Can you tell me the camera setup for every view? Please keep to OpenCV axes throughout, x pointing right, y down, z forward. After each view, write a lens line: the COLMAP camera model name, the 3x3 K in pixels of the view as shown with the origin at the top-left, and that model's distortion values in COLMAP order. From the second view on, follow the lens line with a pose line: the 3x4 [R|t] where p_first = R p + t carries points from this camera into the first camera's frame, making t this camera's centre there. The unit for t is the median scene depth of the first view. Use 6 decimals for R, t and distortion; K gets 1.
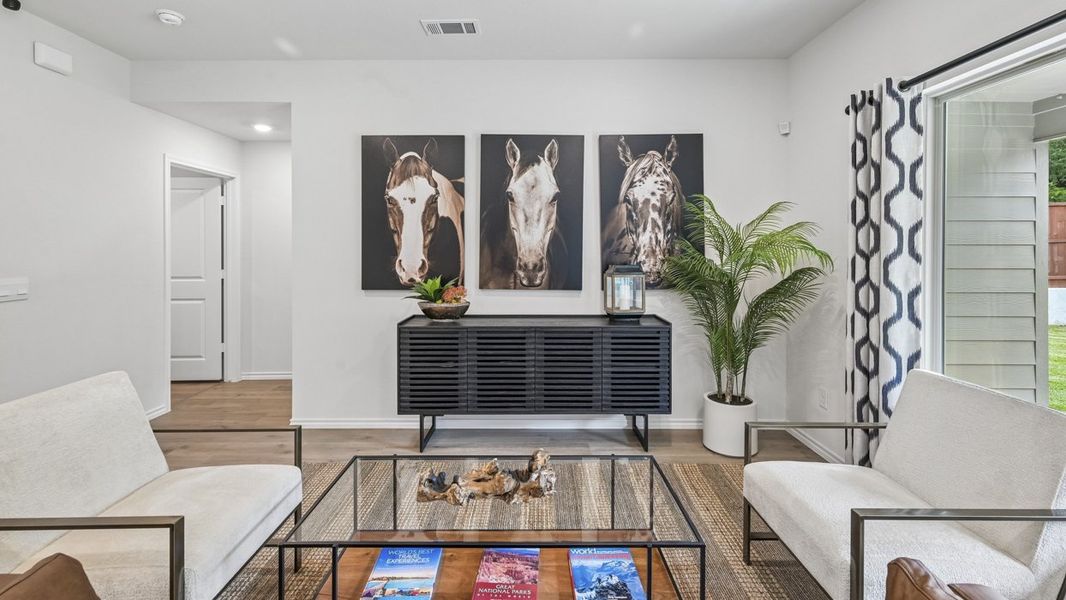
lens RADIAL K [[455.1, 0, 521.4], [0, 455.1, 250.9], [0, 0, 1]] dist [-0.005442, 0.002241]
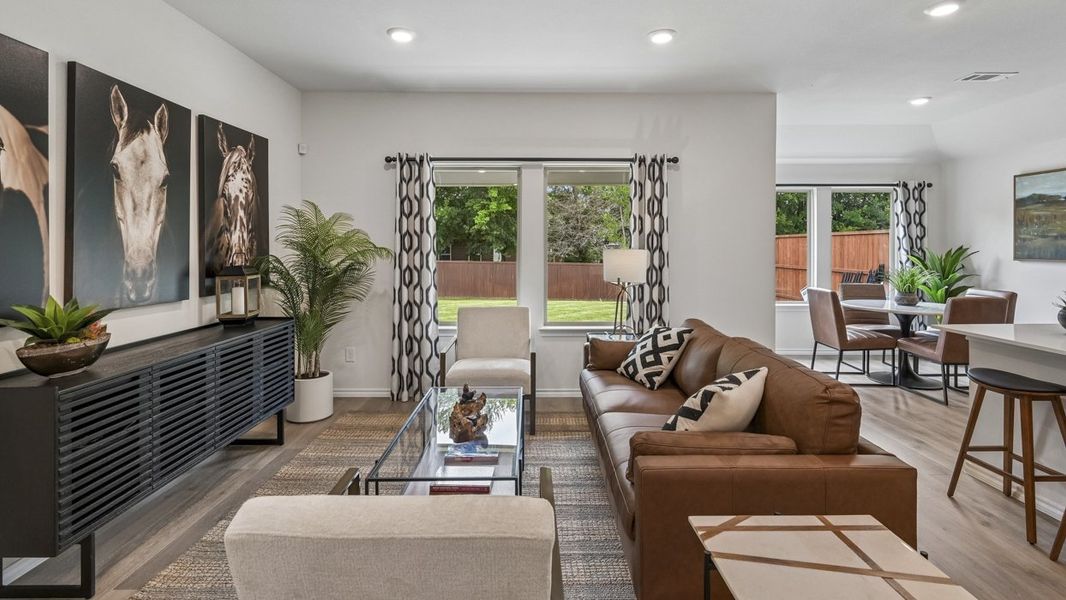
lens RADIAL K [[516.6, 0, 530.5], [0, 516.6, 249.8], [0, 0, 1]] dist [0.007085, 0.001752]
pose [[-0.021893, -0.006360, 0.999740, -0.820921], [0.006800, 0.999956, 0.006511, -0.004166], [-0.999737, 0.006941, -0.021849, 0.412137]]
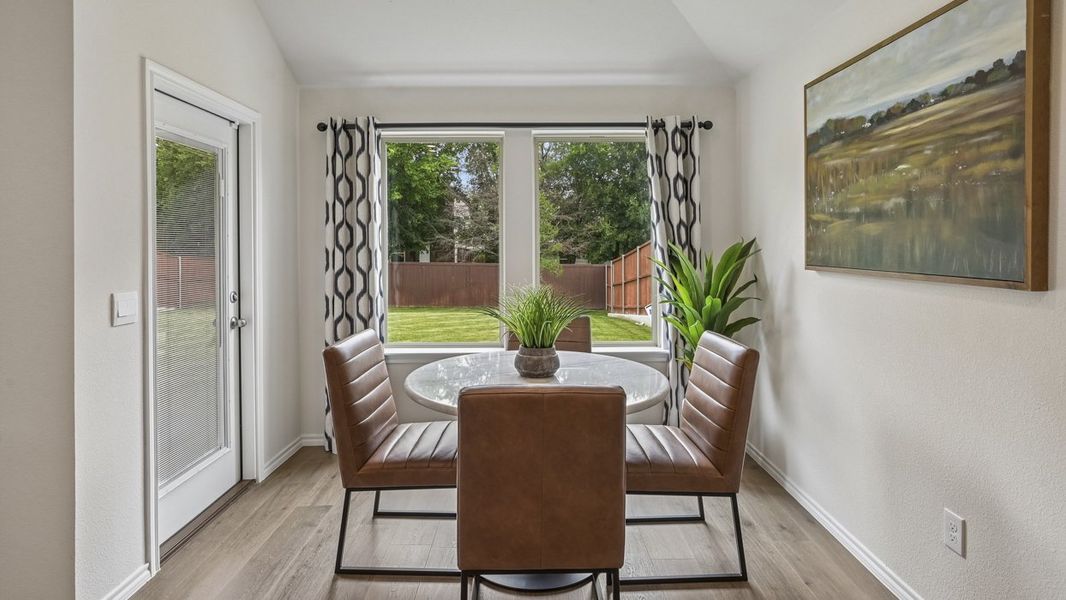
lens RADIAL K [[540.9, 0, 499.2], [0, 540.9, 251.1], [0, 0, 1]] dist [-0.011946, -0.000082]
pose [[0.032903, -0.012413, 0.999381, -0.019480], [0.006174, 0.999906, 0.012216, 0.011600], [-0.999439, 0.005768, 0.032976, -0.721194]]
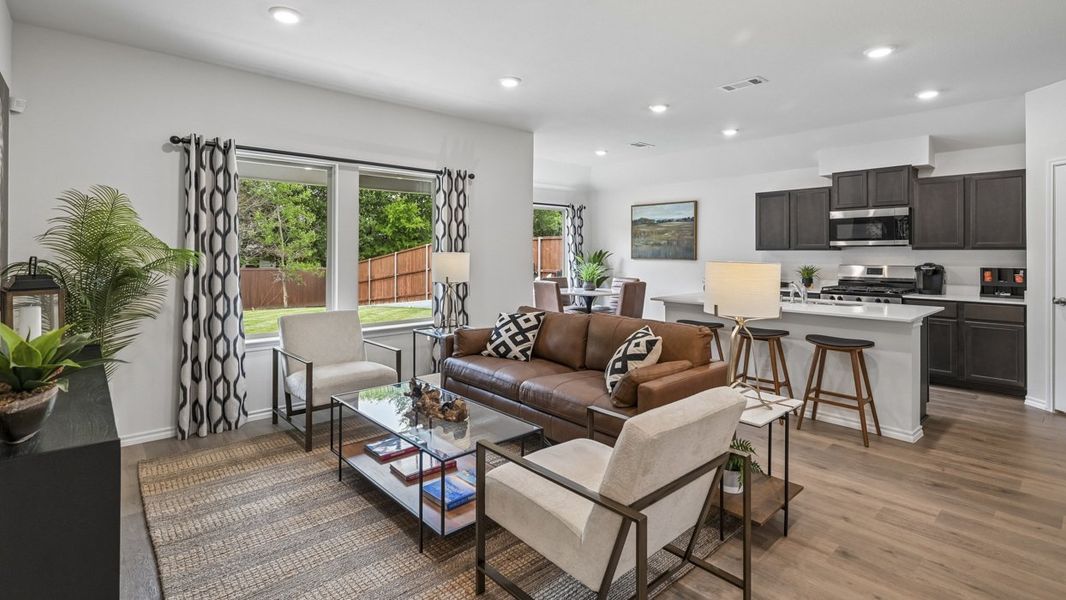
lens RADIAL K [[516.6, 0, 544.9], [0, 516.6, 249.2], [0, 0, 1]] dist [0.007085, 0.001752]
pose [[-0.691201, -0.000146, 0.722662, -0.784295], [0.001991, 0.999996, 0.002107, -0.005070], [-0.722660, 0.002895, -0.691198, 0.950636]]
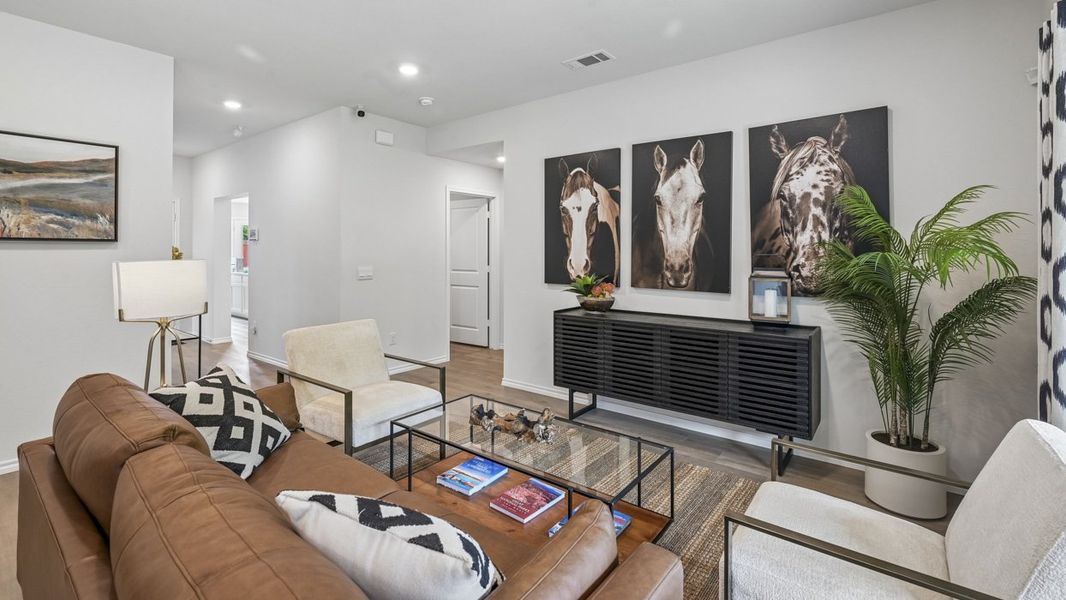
lens RADIAL K [[455.1, 0, 524.0], [0, 455.1, 252.7], [0, 0, 1]] dist [-0.005442, 0.002241]
pose [[0.792126, 0.003914, -0.610345, 0.378997], [-0.004912, 0.999988, 0.000039, 0.002863], [0.610337, 0.002967, 0.792136, -0.021343]]
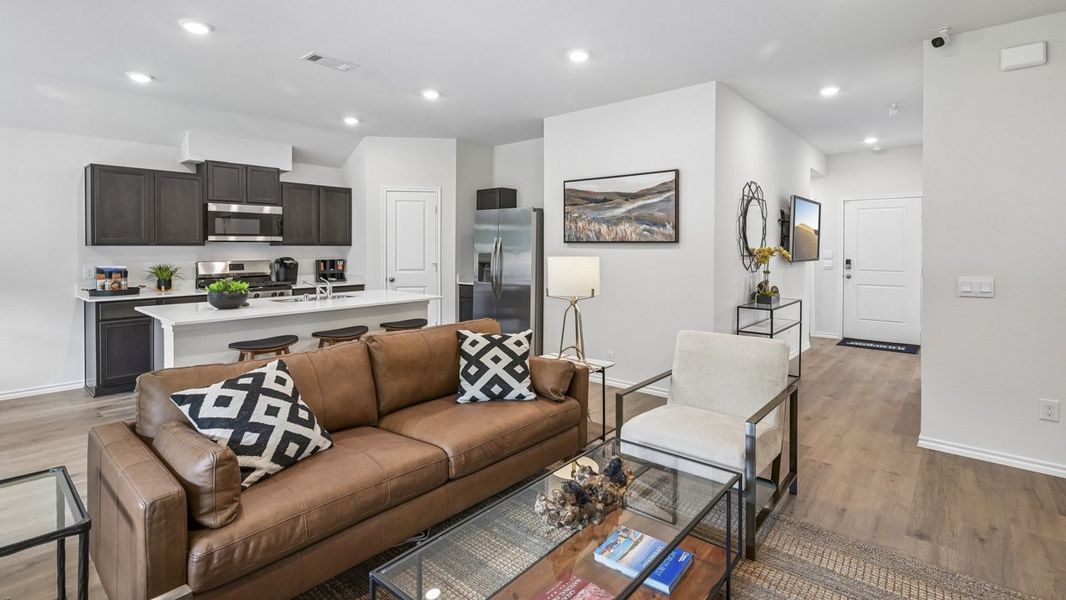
lens RADIAL K [[516.6, 0, 541.1], [0, 516.6, 250.9], [0, 0, 1]] dist [0.007085, 0.001752]
pose [[-0.622526, 0.002393, -0.782595, 0.457535], [-0.008766, 0.999911, 0.010031, -0.005395], [0.782550, 0.013104, -0.622450, 0.812174]]
